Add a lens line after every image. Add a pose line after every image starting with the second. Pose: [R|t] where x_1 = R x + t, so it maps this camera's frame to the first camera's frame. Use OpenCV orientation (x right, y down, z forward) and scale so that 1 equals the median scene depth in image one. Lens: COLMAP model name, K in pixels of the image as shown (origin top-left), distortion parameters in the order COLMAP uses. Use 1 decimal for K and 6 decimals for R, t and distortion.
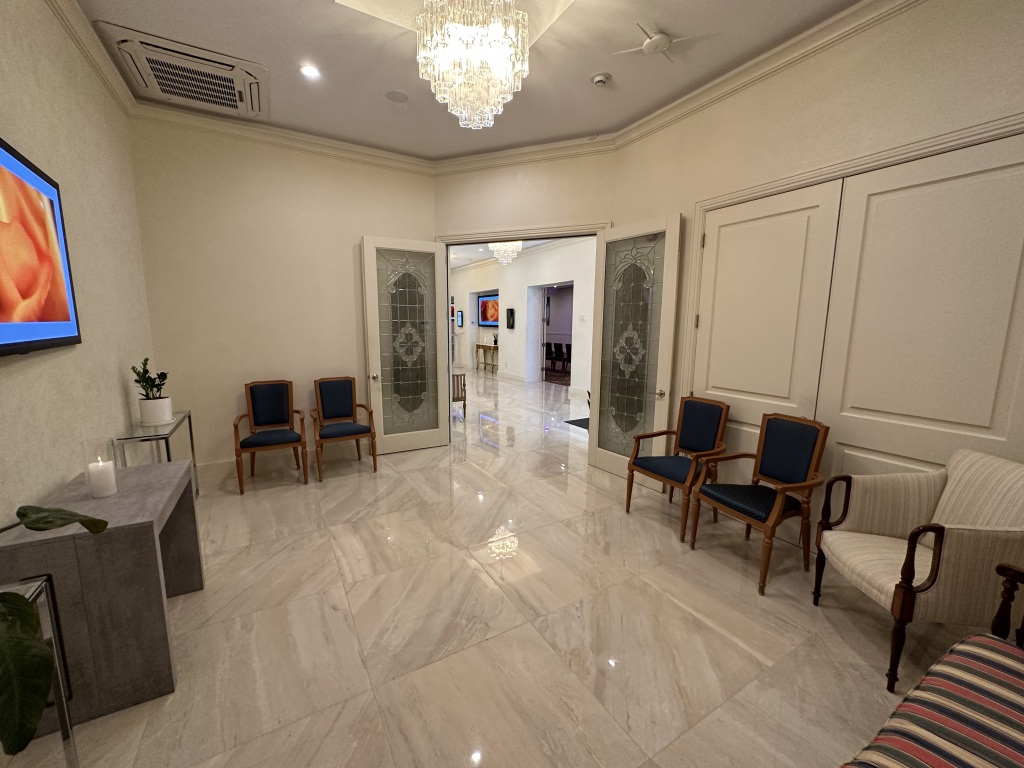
lens RADIAL K [[408.7, 0, 512.0], [0, 408.7, 384.0], [0, 0, 1]] dist [-0.002402, -0.000426]
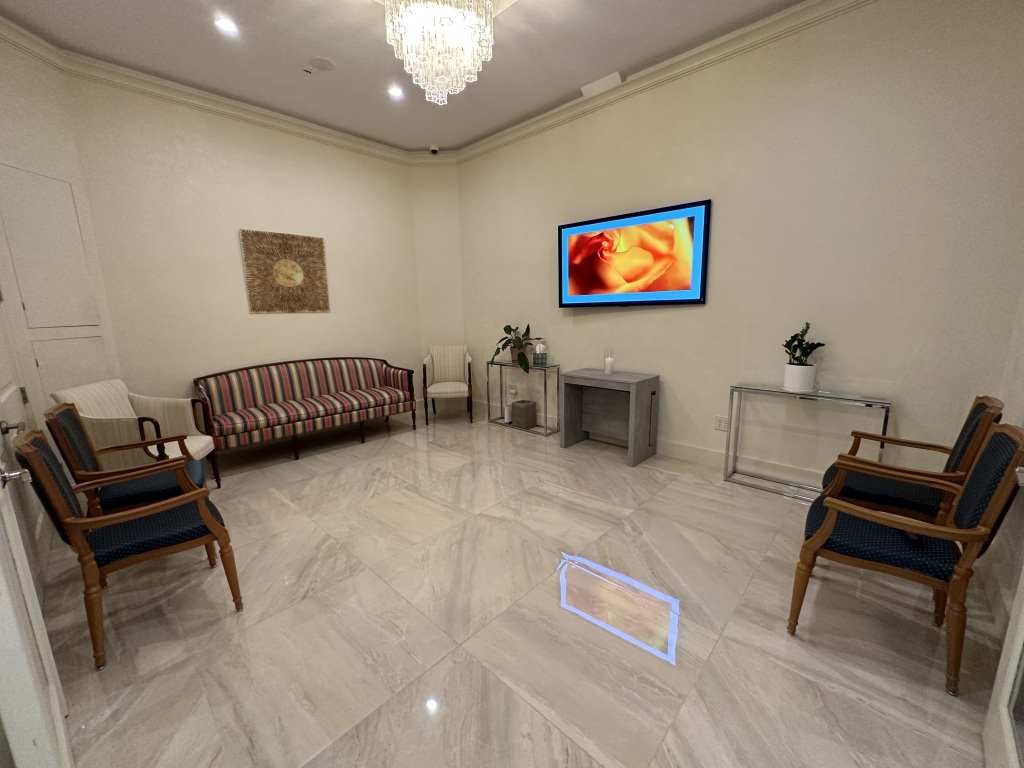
lens RADIAL K [[408.7, 0, 512.0], [0, 408.7, 384.0], [0, 0, 1]] dist [-0.002402, -0.000426]
pose [[-0.960591, 0.060643, -0.271271, 0.066225], [-0.030393, 0.947146, 0.319359, -0.271389], [0.276301, 0.315018, -0.907977, 2.187868]]
